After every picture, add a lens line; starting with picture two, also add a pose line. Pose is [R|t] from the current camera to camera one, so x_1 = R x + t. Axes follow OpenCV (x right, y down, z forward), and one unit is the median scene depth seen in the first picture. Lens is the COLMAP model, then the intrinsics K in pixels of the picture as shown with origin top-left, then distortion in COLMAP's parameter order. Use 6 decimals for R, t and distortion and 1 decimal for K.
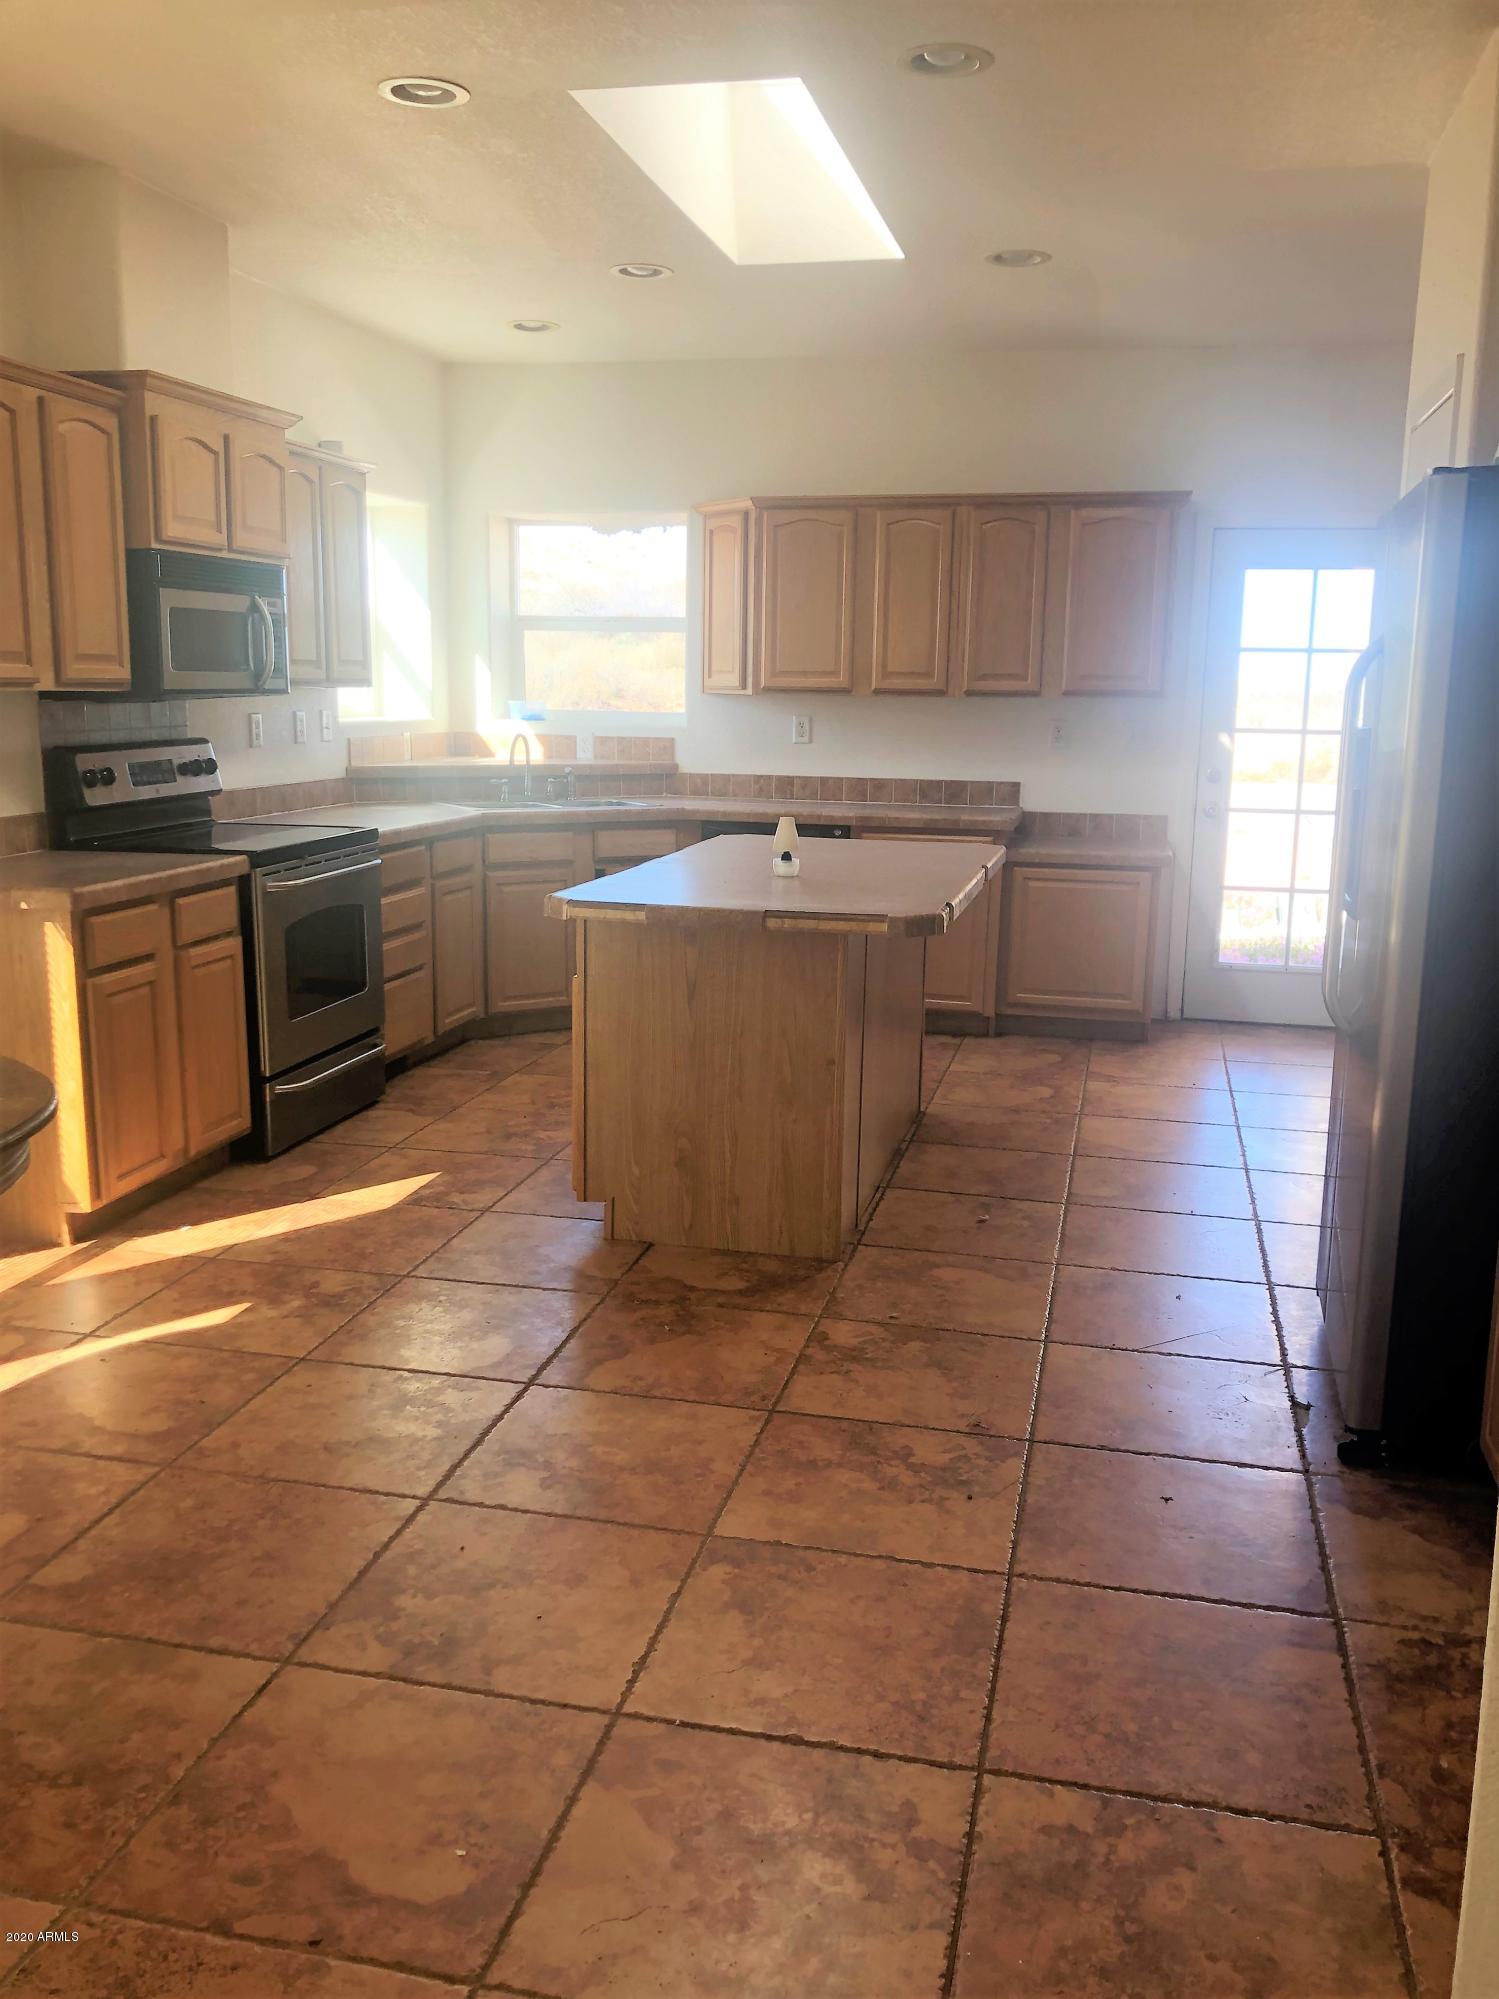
lens RADIAL K [[1648.9, 0, 749.5], [0, 1648.9, 999.5], [0, 0, 1]] dist [0.007734, -0.000031]
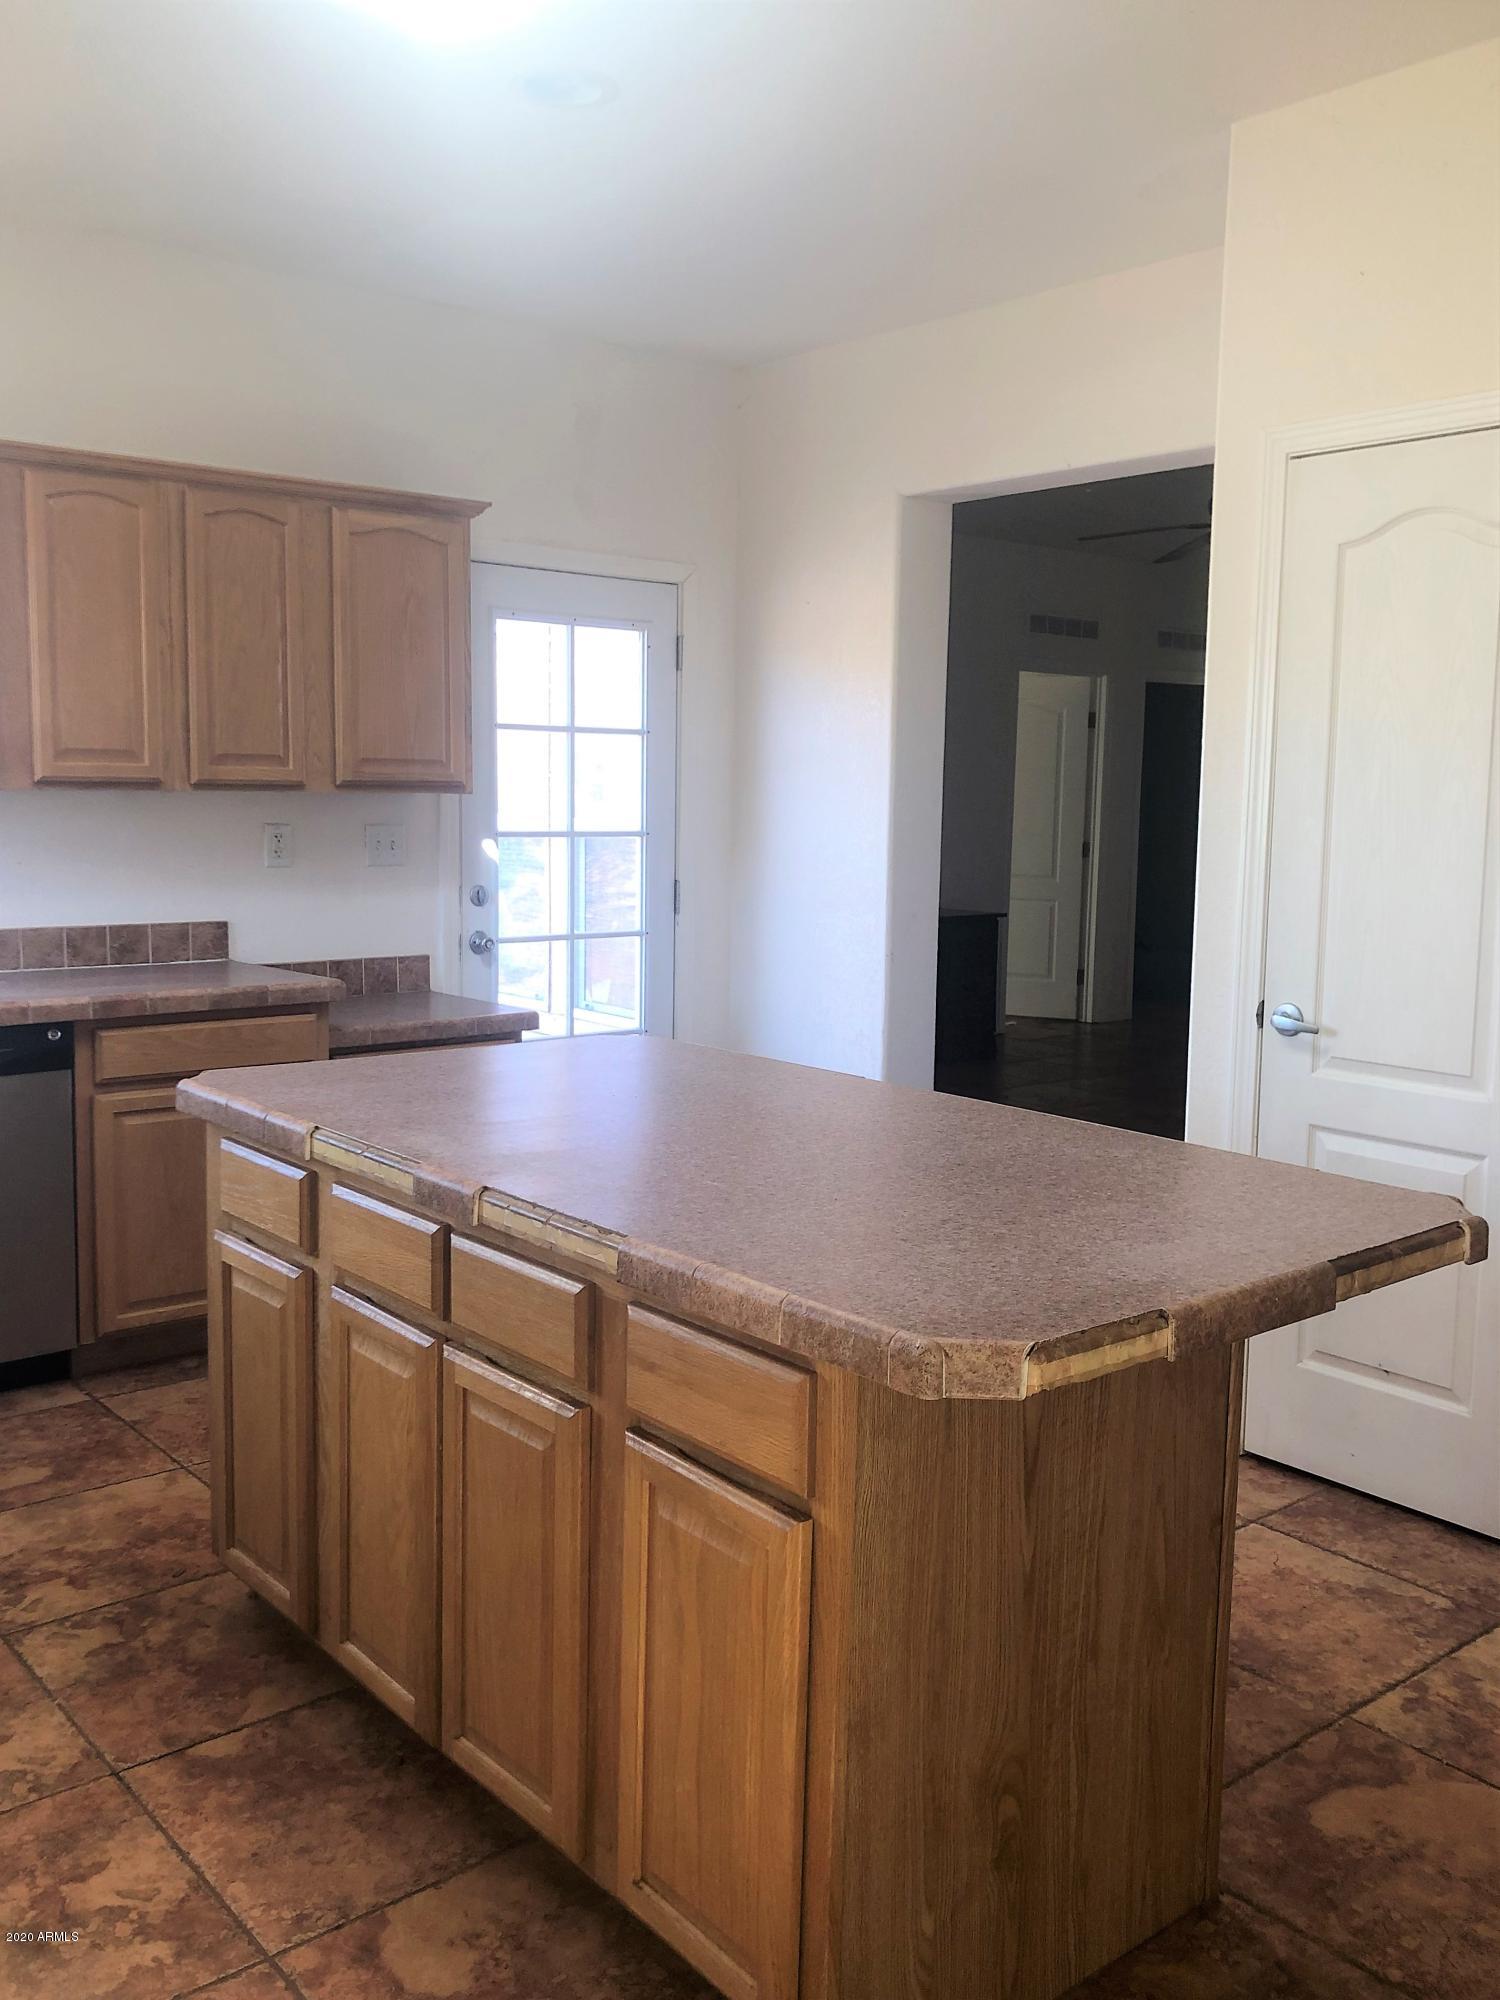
lens RADIAL K [[1731.3, 0, 749.0], [0, 1731.3, 965.7], [0, 0, 1]] dist [-0.006406, -0.004138]
pose [[0.599123, -0.086911, 0.795926, -0.441979], [0.143474, 0.989654, 0.000067, -0.150771], [-0.787697, 0.114154, 0.605394, 0.767247]]
